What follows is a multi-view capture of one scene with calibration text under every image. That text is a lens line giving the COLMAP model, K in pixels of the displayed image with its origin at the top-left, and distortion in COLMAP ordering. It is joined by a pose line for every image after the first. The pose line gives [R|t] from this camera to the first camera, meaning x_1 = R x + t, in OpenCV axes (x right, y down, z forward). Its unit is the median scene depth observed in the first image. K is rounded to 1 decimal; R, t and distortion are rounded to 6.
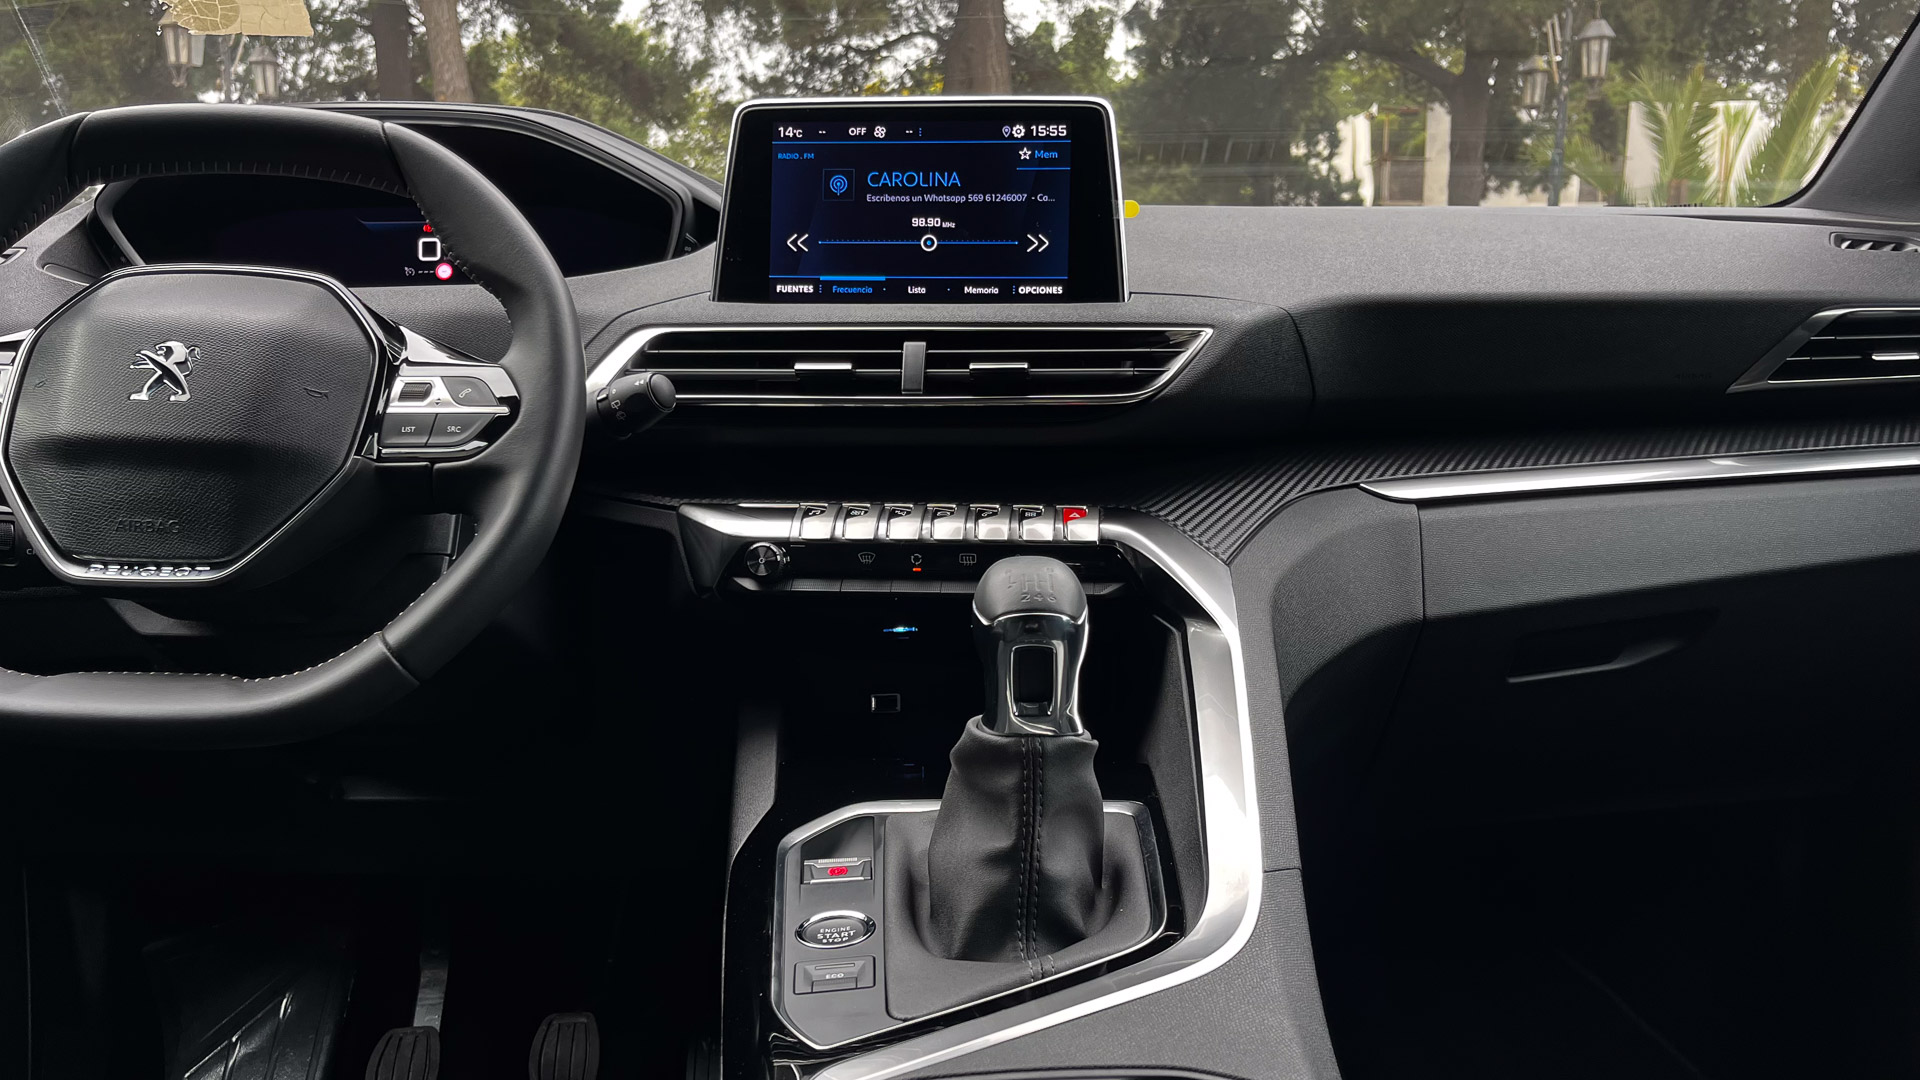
lens RADIAL K [[1457.2, 0, 966.2], [0, 1457.2, 560.2], [0, 0, 1]] dist [0.076513, -0.110021]
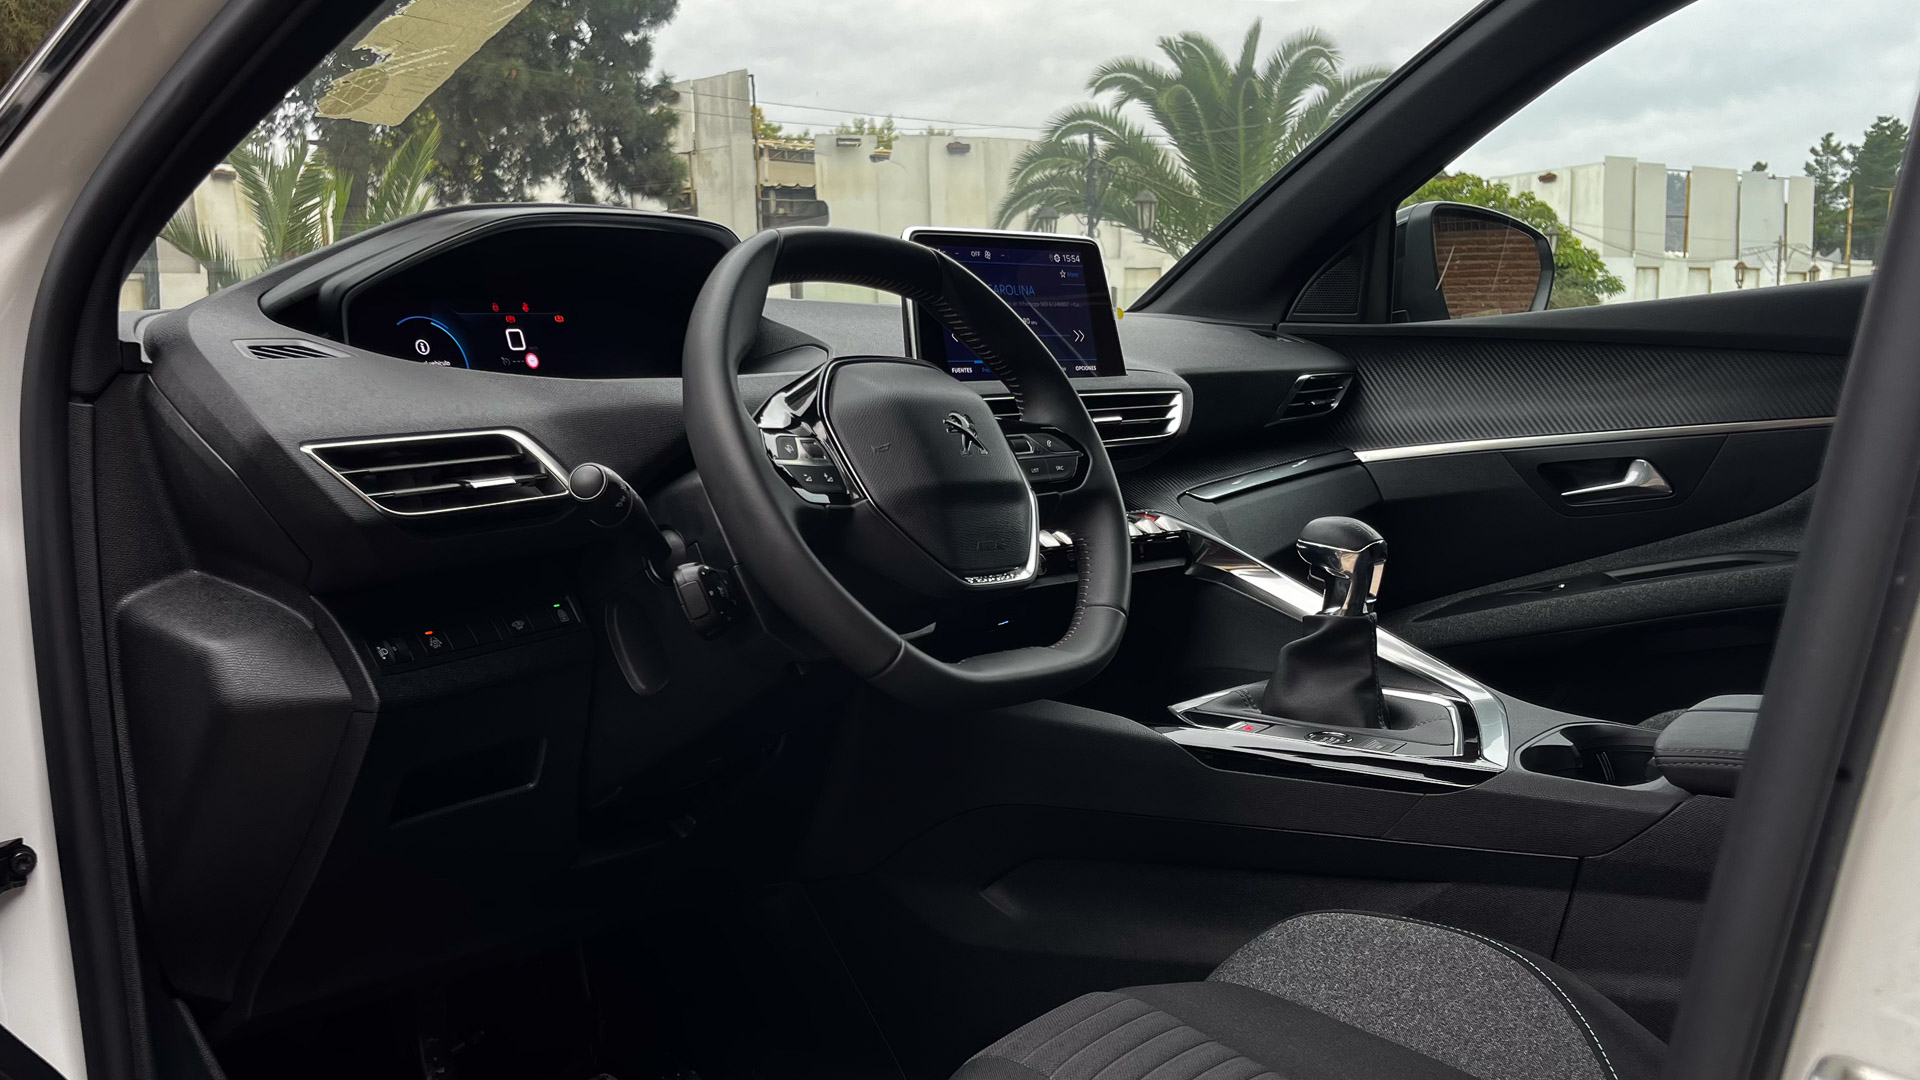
lens RADIAL K [[1757.1, 0, 895.2], [0, 1757.1, 641.9], [0, 0, 1]] dist [0.130895, -0.190777]
pose [[0.677752, -0.124391, 0.724693, -1.365456], [0.149084, 0.988363, 0.030222, 0.001589], [-0.720018, 0.087557, 0.688409, -0.040422]]
